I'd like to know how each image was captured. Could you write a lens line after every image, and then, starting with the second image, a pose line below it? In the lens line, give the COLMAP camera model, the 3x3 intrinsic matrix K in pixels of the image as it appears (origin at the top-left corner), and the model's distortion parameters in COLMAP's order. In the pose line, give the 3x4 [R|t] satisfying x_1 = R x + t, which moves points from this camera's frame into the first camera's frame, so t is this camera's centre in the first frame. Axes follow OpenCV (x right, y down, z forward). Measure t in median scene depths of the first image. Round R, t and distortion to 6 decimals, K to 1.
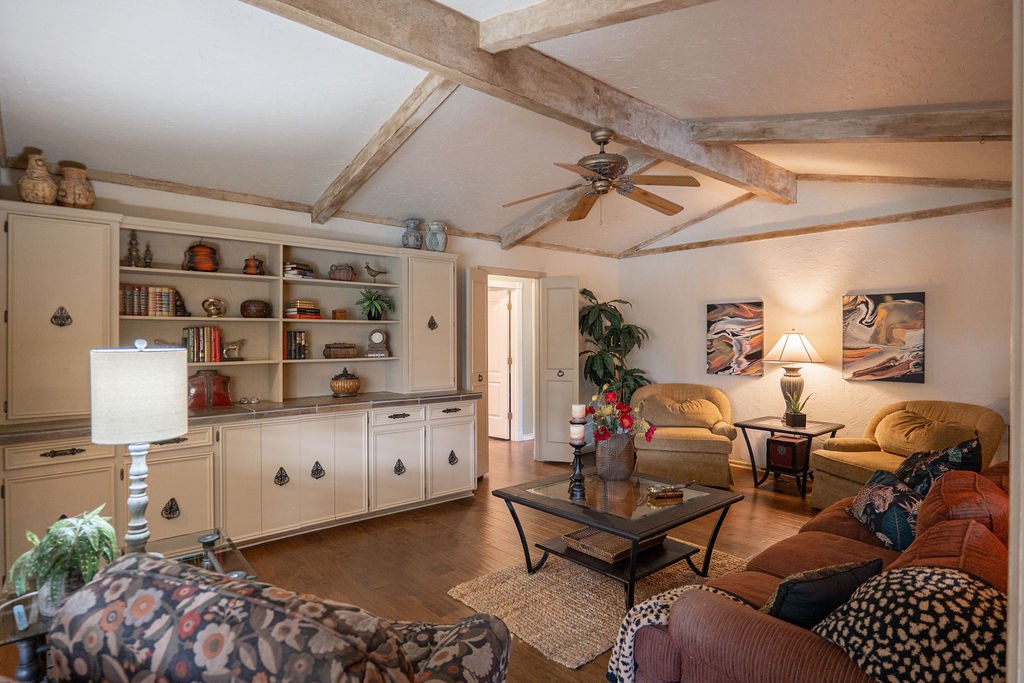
lens RADIAL K [[532.0, 0, 512.0], [0, 532.0, 341.5], [0, 0, 1]] dist [-0.032161, -0.001281]
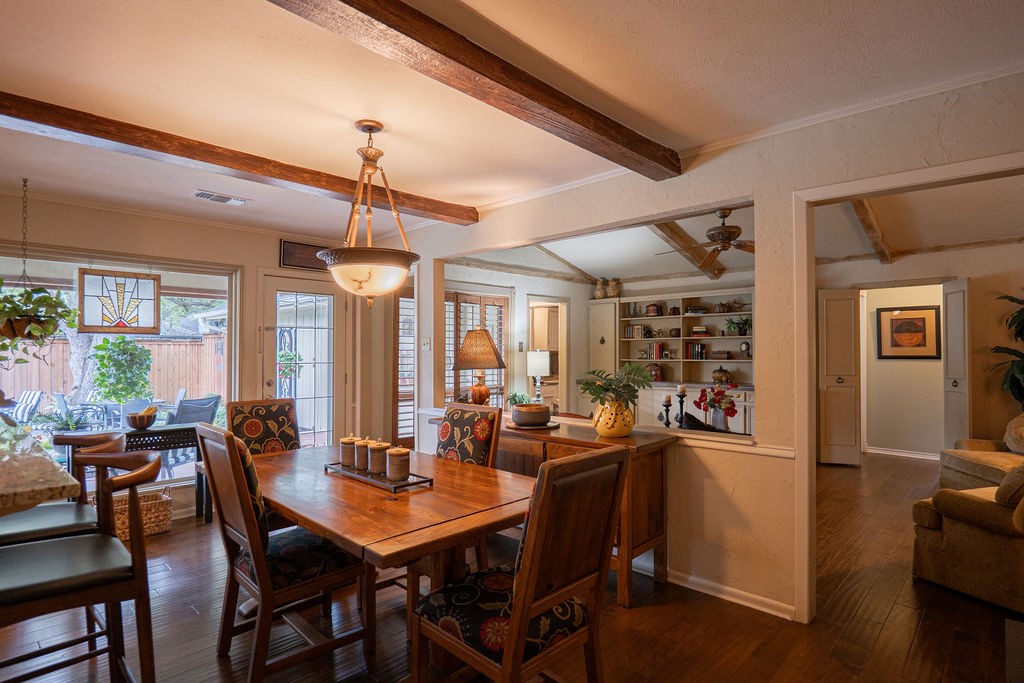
lens RADIAL K [[532.0, 0, 512.0], [0, 532.0, 341.5], [0, 0, 1]] dist [-0.032161, -0.001281]
pose [[0.086638, -0.016182, -0.996108, 1.284667], [-0.002729, 0.999860, -0.016480, 0.003866], [0.996236, 0.004146, 0.086581, 0.212024]]
